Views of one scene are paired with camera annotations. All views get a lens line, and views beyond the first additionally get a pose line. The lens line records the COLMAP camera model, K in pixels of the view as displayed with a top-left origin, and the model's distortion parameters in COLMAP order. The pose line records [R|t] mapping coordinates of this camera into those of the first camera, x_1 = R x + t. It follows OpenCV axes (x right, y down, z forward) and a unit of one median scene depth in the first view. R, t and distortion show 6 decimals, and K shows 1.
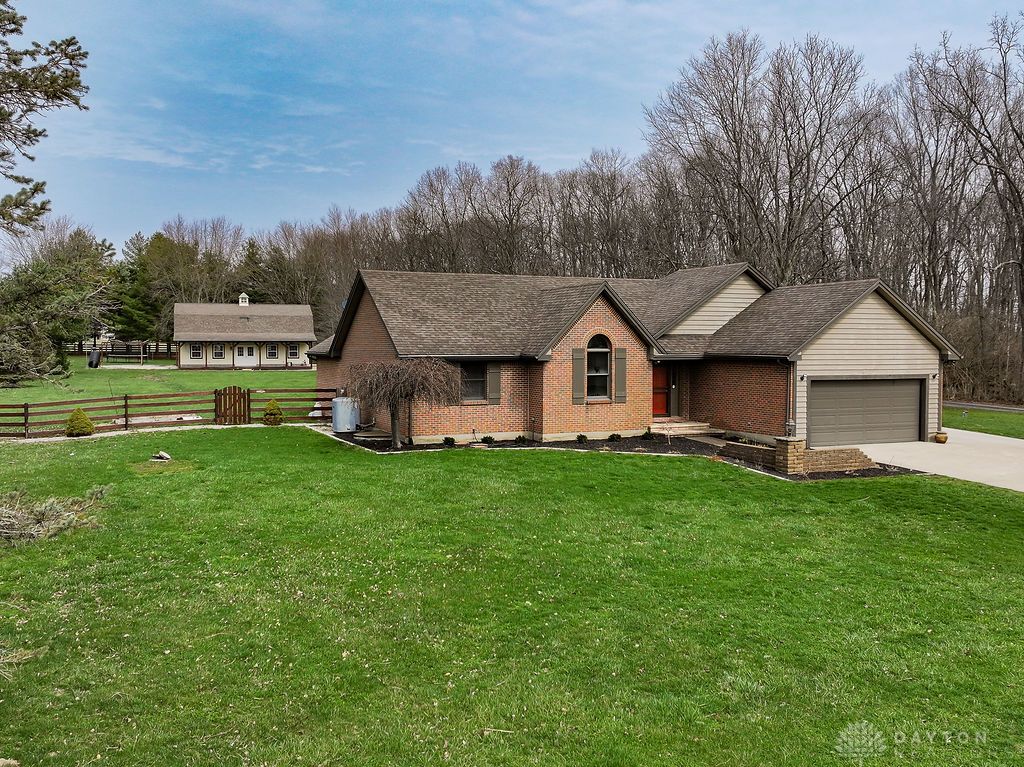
lens RADIAL K [[966.6, 0, 512.0], [0, 966.6, 383.5], [0, 0, 1]] dist [0.006032, -0.010985]
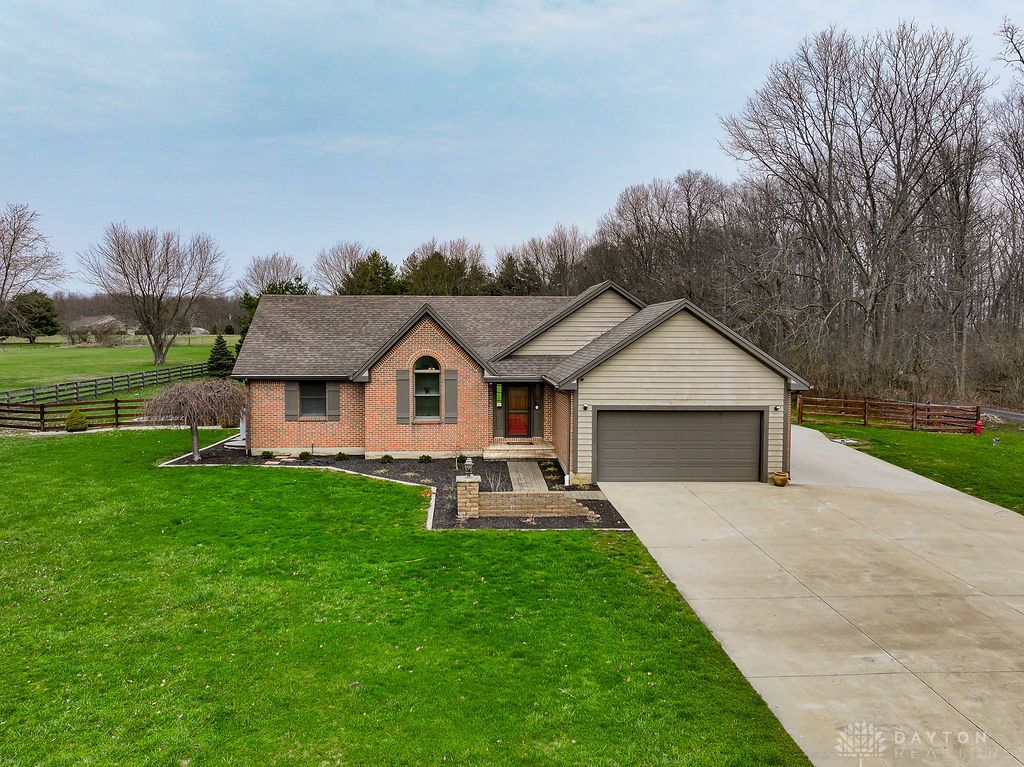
lens RADIAL K [[821.8, 0, 512.0], [0, 821.8, 383.5], [0, 0, 1]] dist [0.004677, -0.001302]
pose [[0.928139, 0.023954, -0.371463, 0.489202], [-0.017638, 0.999636, 0.020391, -0.040516], [0.371816, -0.012373, 0.928224, 0.228186]]
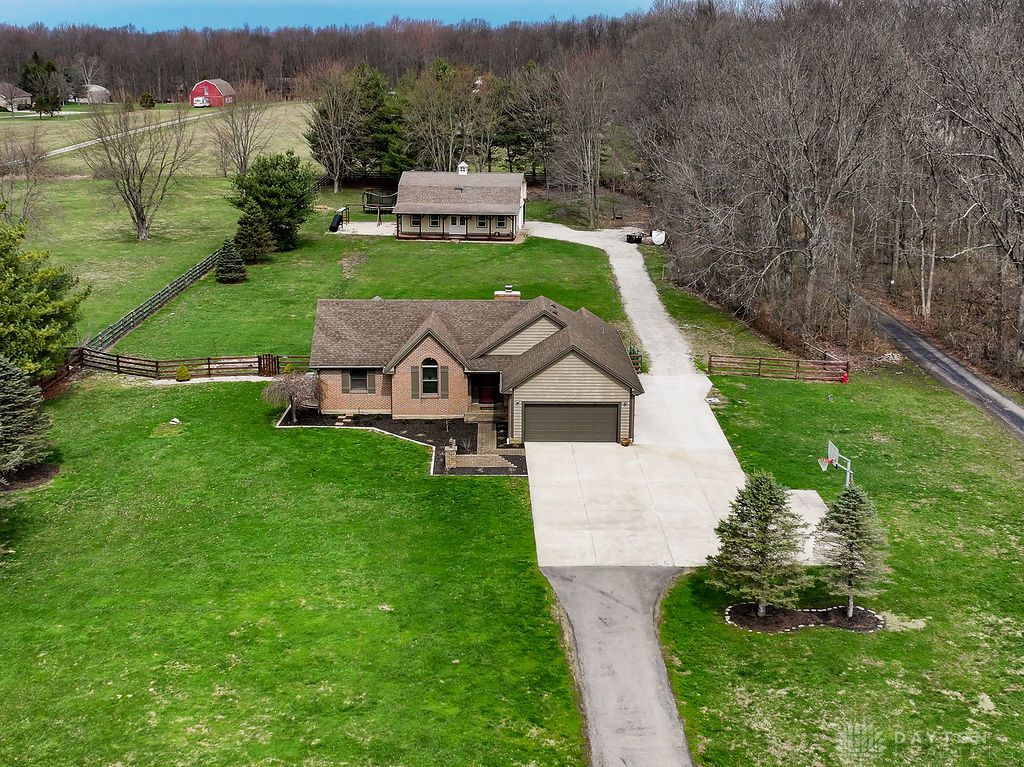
lens RADIAL K [[1327.7, 0, 512.0], [0, 1327.7, 383.5], [0, 0, 1]] dist [0.006312, -0.013845]
pose [[0.911837, 0.102953, -0.397434, 1.111347], [-0.018847, 0.977524, 0.209981, -0.480702], [0.410119, -0.183978, 0.893283, -0.964603]]
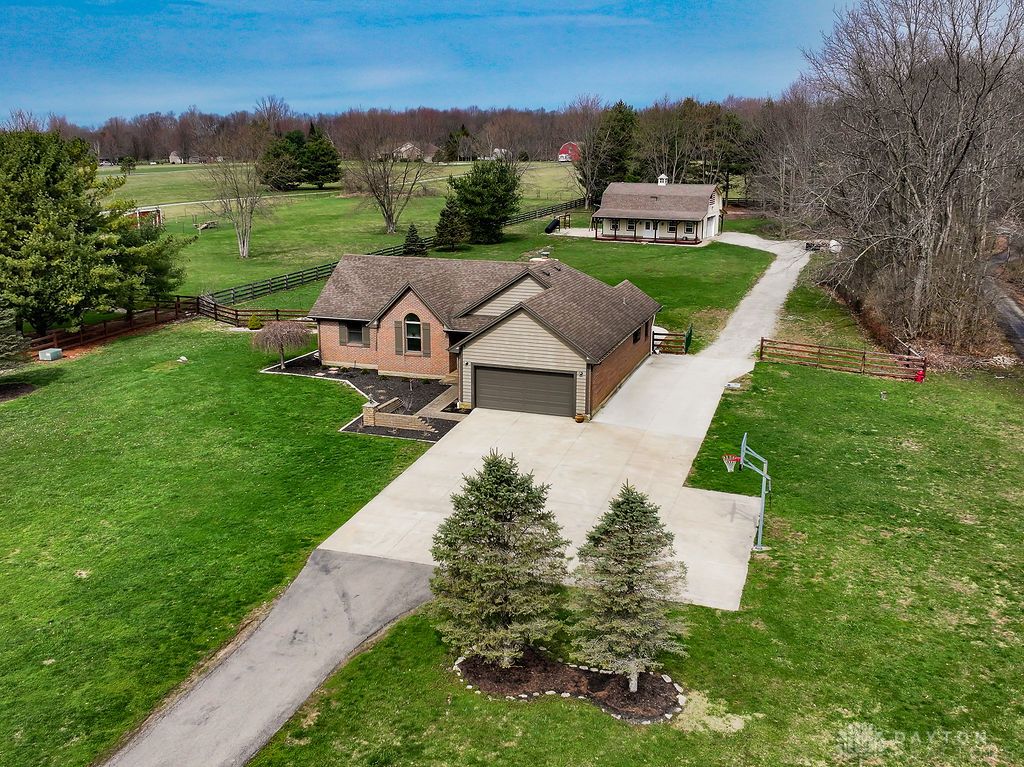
lens RADIAL K [[966.6, 0, 512.0], [0, 966.6, 383.5], [0, 0, 1]] dist [0.006032, -0.010985]
pose [[0.720736, 0.171762, -0.671593, 1.273238], [-0.029271, 0.975494, 0.218072, -0.284240], [0.692592, -0.137514, 0.708101, -0.020959]]
